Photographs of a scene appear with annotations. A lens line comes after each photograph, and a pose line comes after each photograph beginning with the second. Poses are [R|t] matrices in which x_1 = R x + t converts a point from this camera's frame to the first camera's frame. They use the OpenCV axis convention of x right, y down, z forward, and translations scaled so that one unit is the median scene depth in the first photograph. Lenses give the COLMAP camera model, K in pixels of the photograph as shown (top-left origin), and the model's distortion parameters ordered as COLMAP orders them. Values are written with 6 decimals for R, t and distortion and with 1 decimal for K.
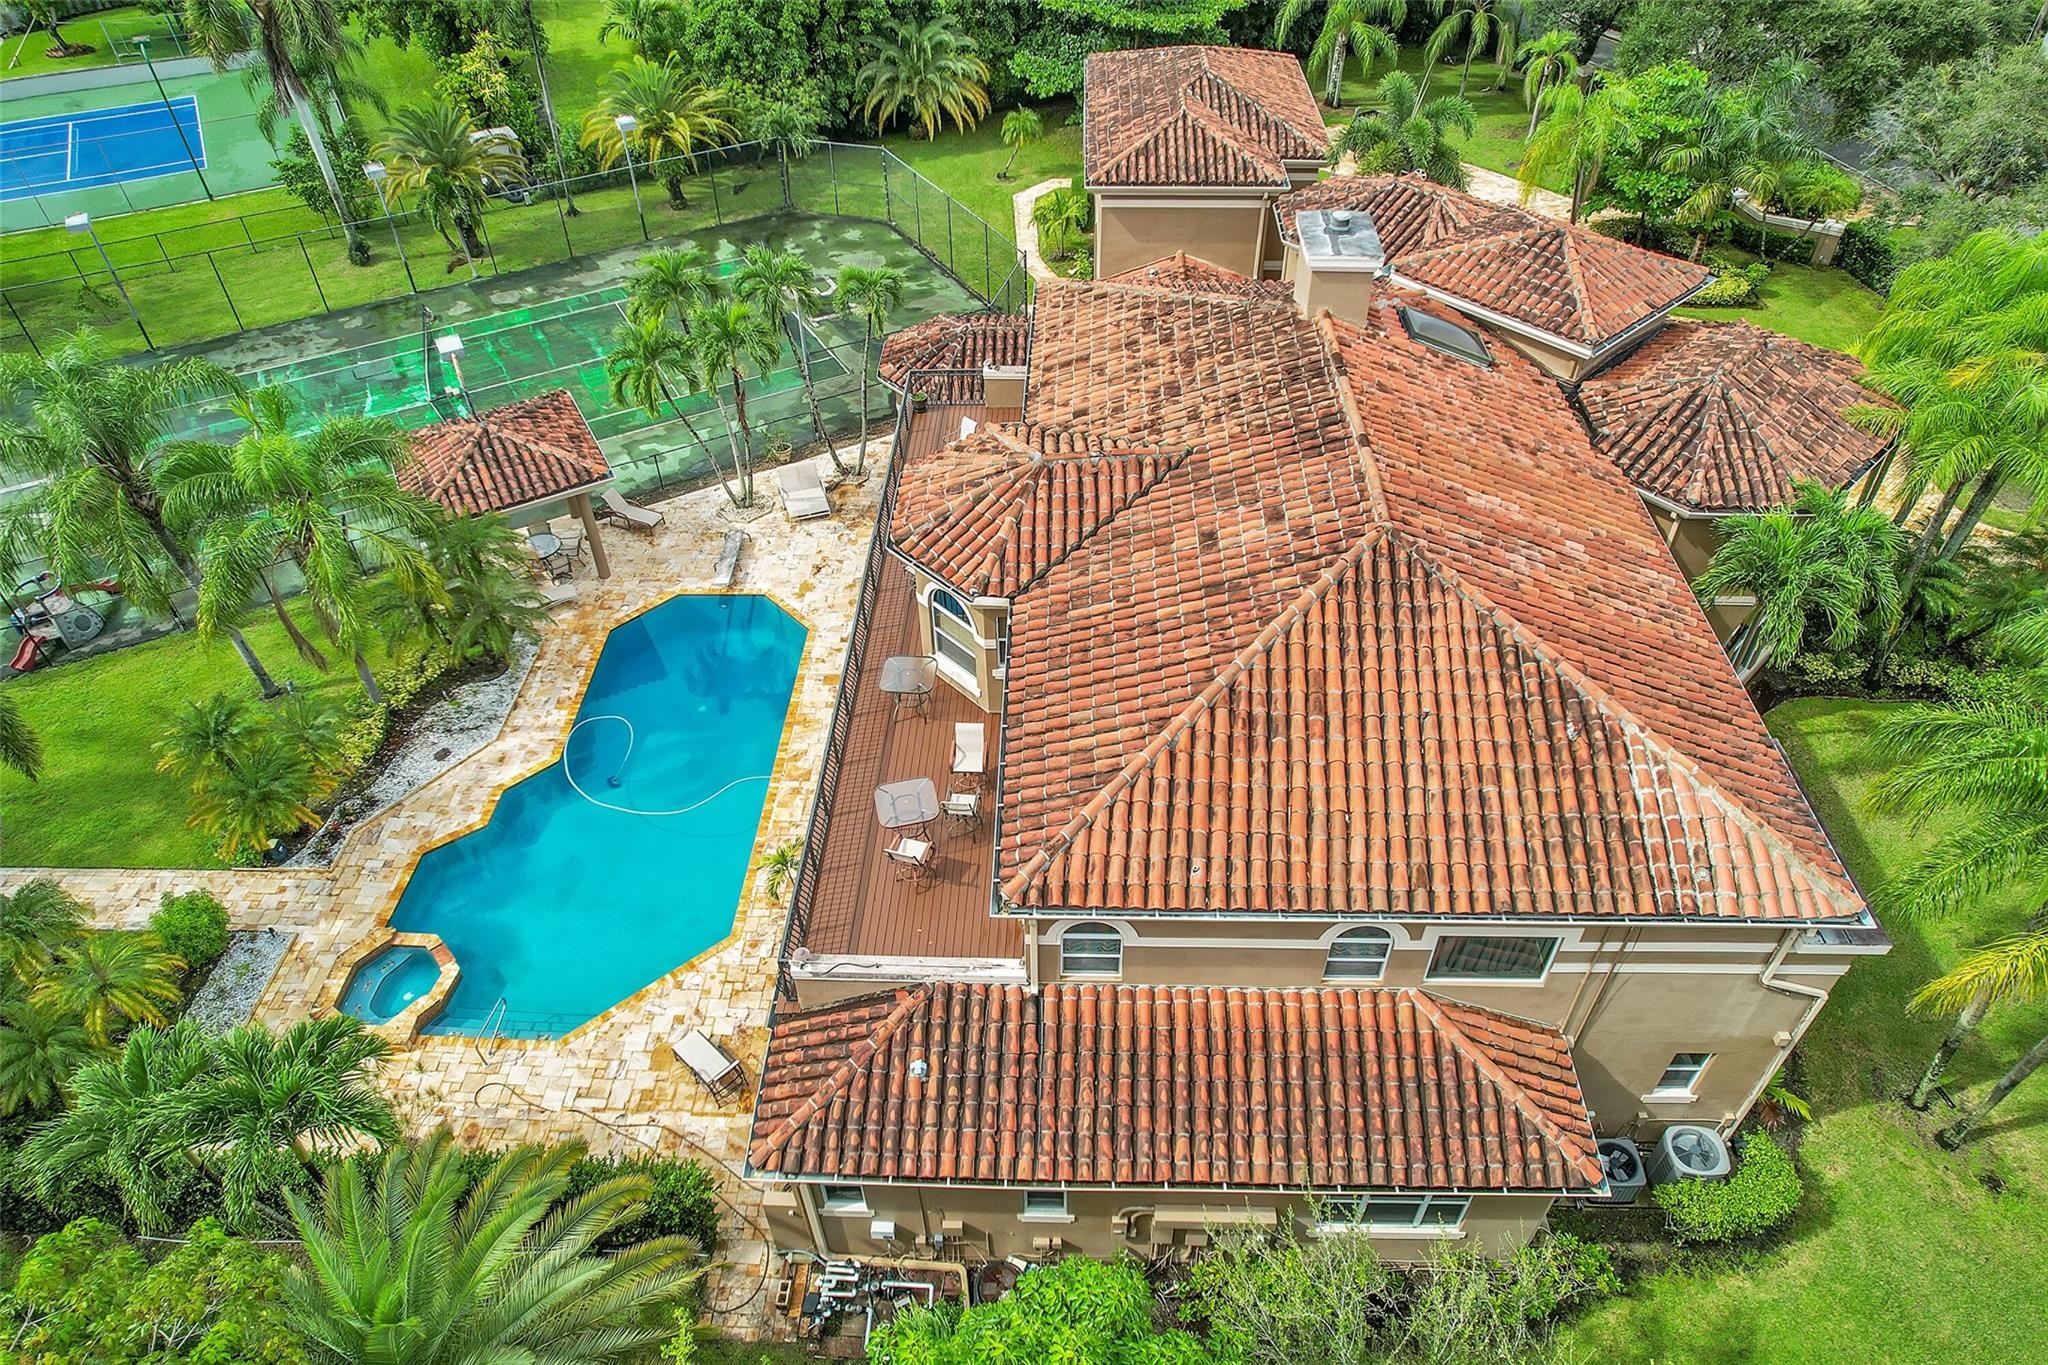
lens RADIAL K [[1299.6, 0, 1037.8], [0, 1299.6, 681.6], [0, 0, 1]] dist [-0.068497, 0.059698]
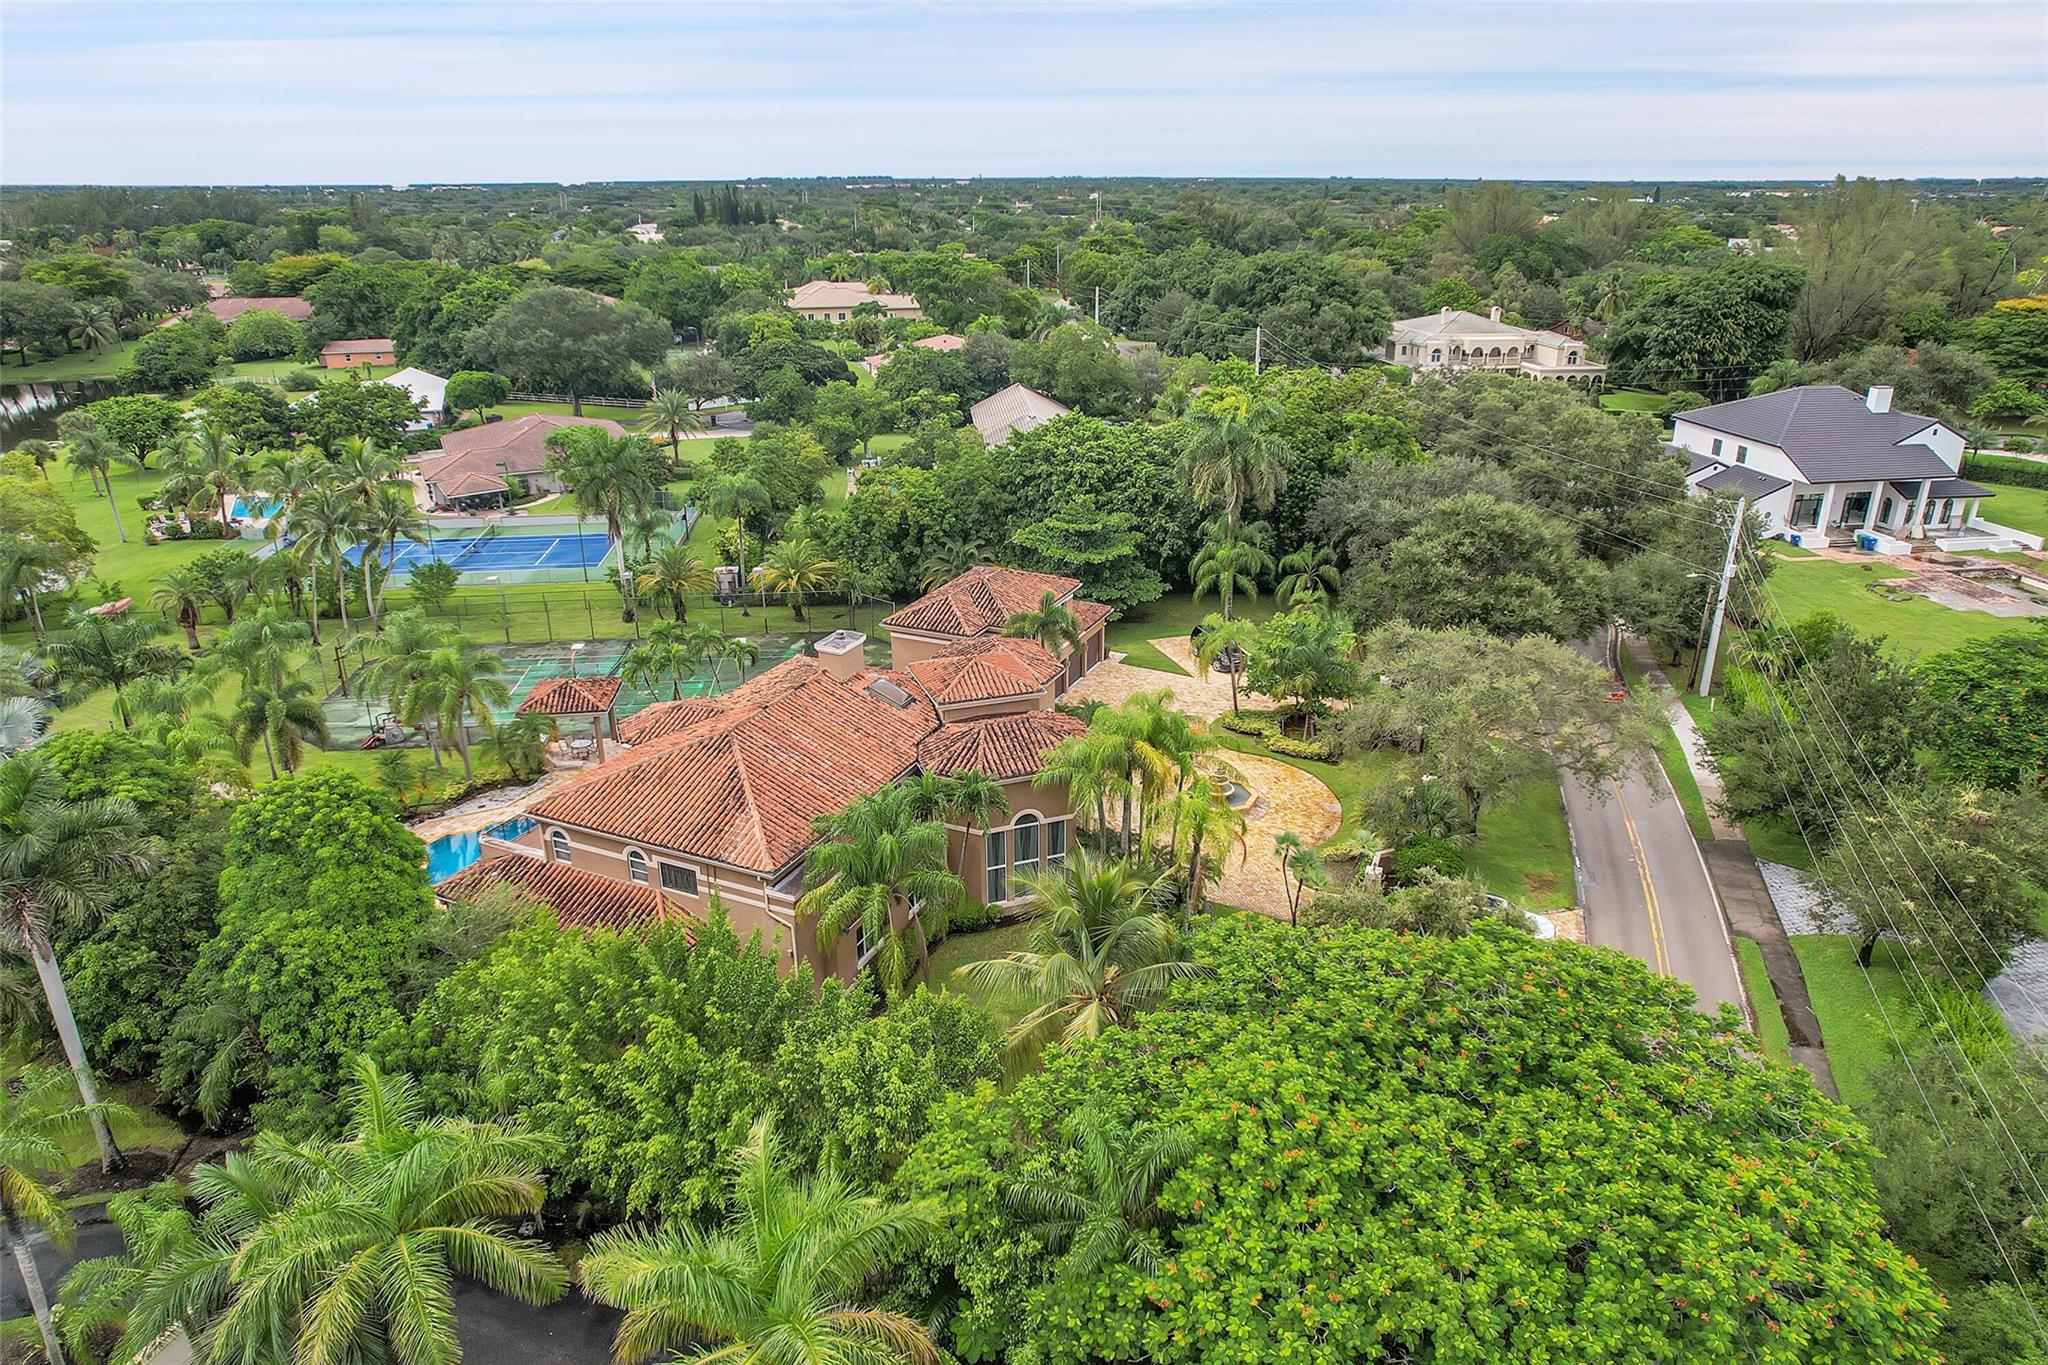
lens RADIAL K [[1299.6, 0, 1037.8], [0, 1299.6, 681.6], [0, 0, 1]] dist [-0.068497, 0.059698]
pose [[0.924596, 0.152039, -0.349295, 1.043226], [-0.266213, 0.913736, -0.306949, 0.255419], [0.272495, 0.376791, 0.885311, -0.697781]]
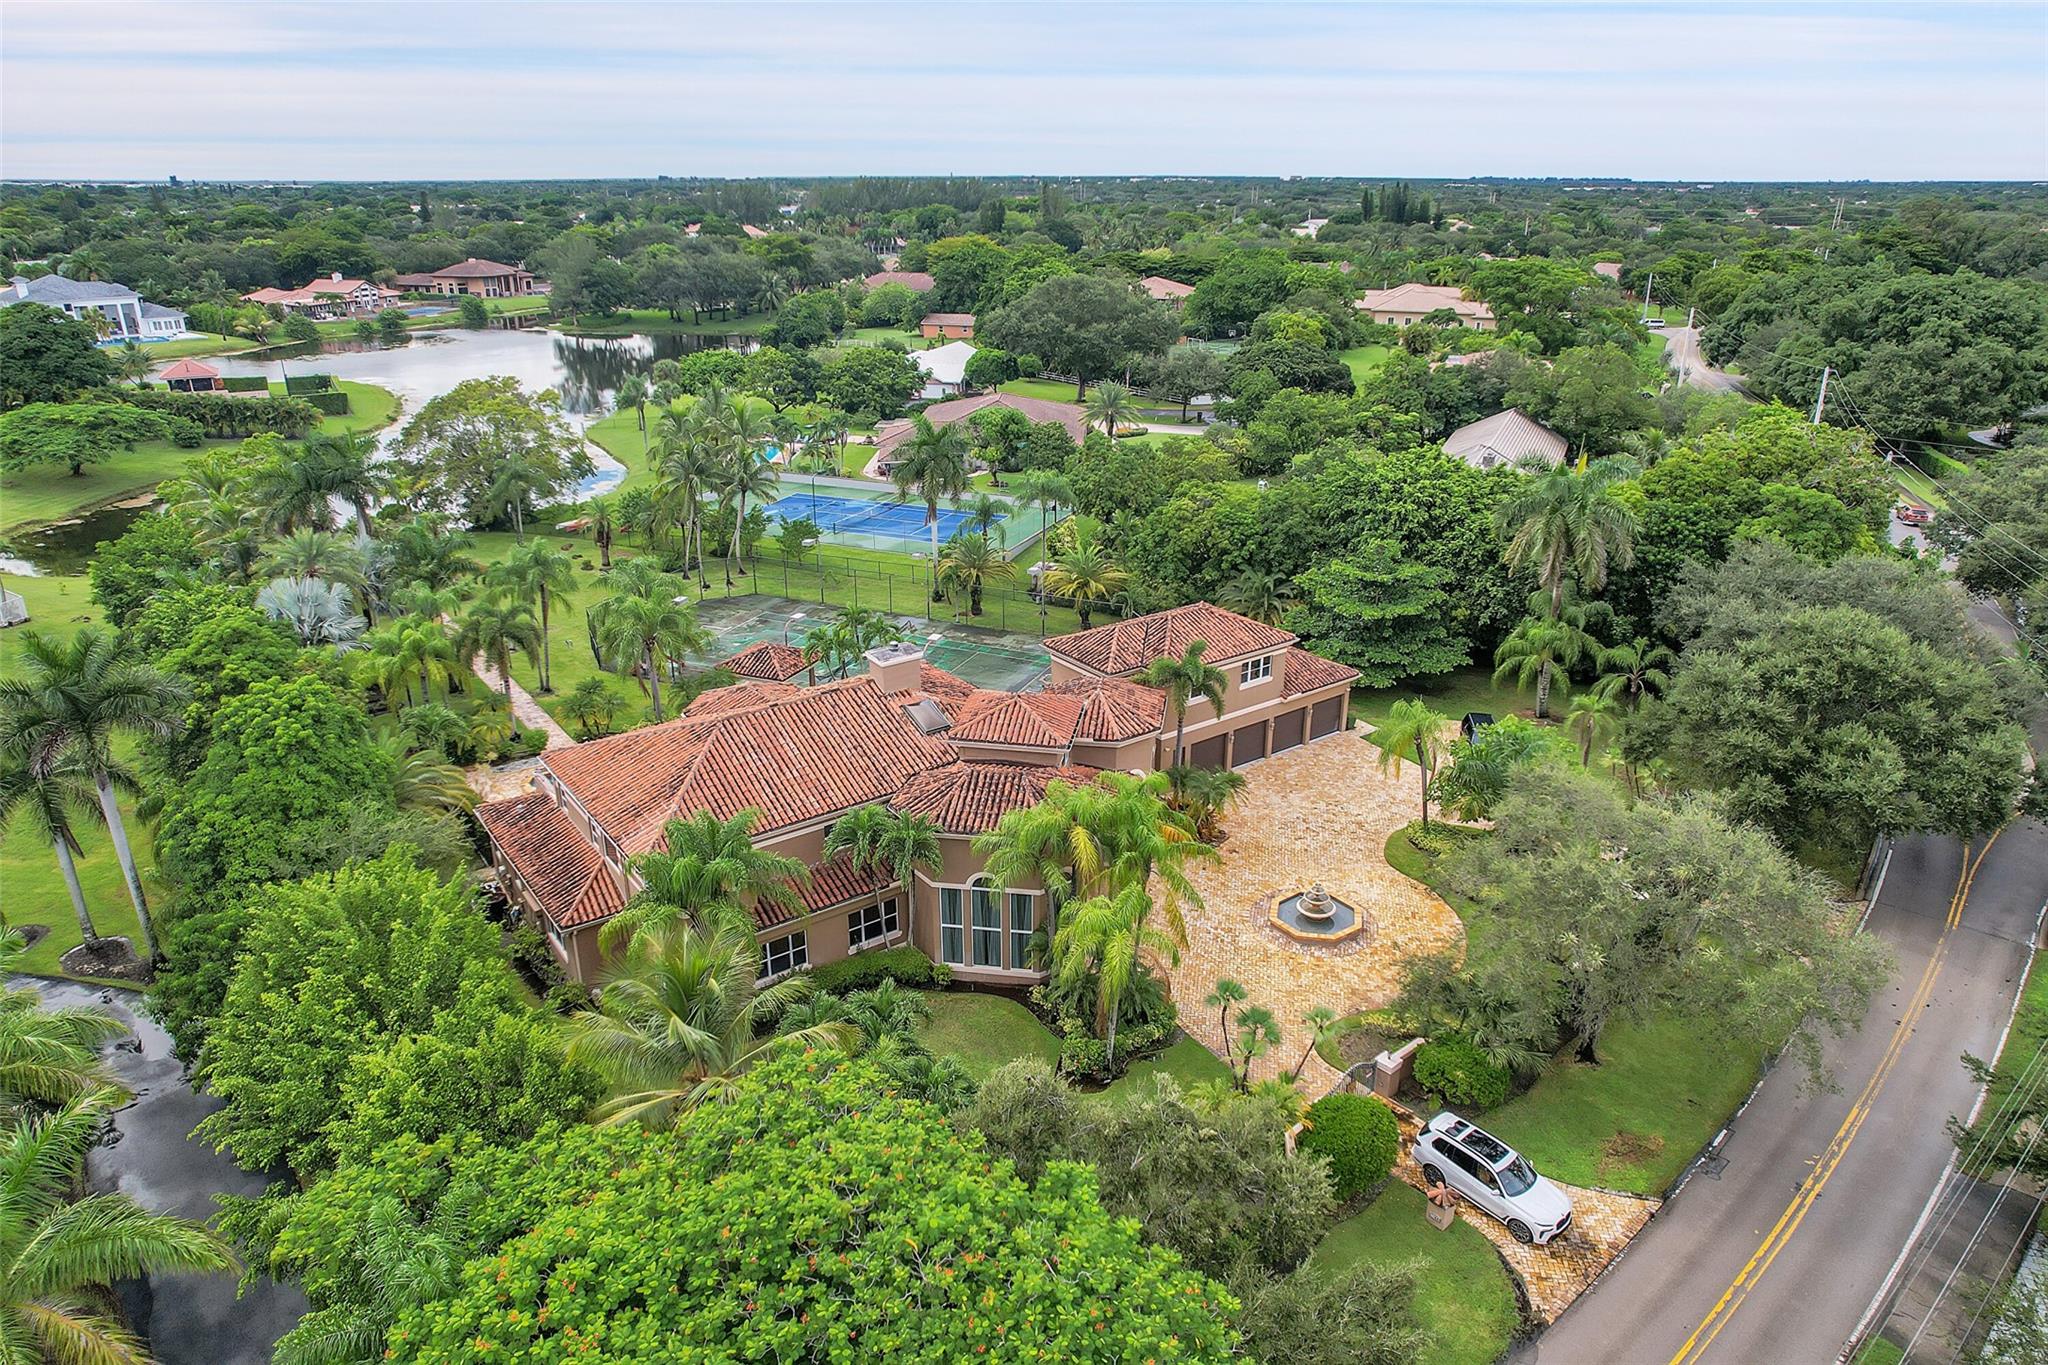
lens RADIAL K [[1299.6, 0, 1037.8], [0, 1299.6, 681.6], [0, 0, 1]] dist [-0.068497, 0.059698]
pose [[0.617245, 0.304153, -0.725603, 1.521851], [-0.539269, 0.835090, -0.108690, -0.148872], [0.572886, 0.458384, 0.679475, -0.256956]]
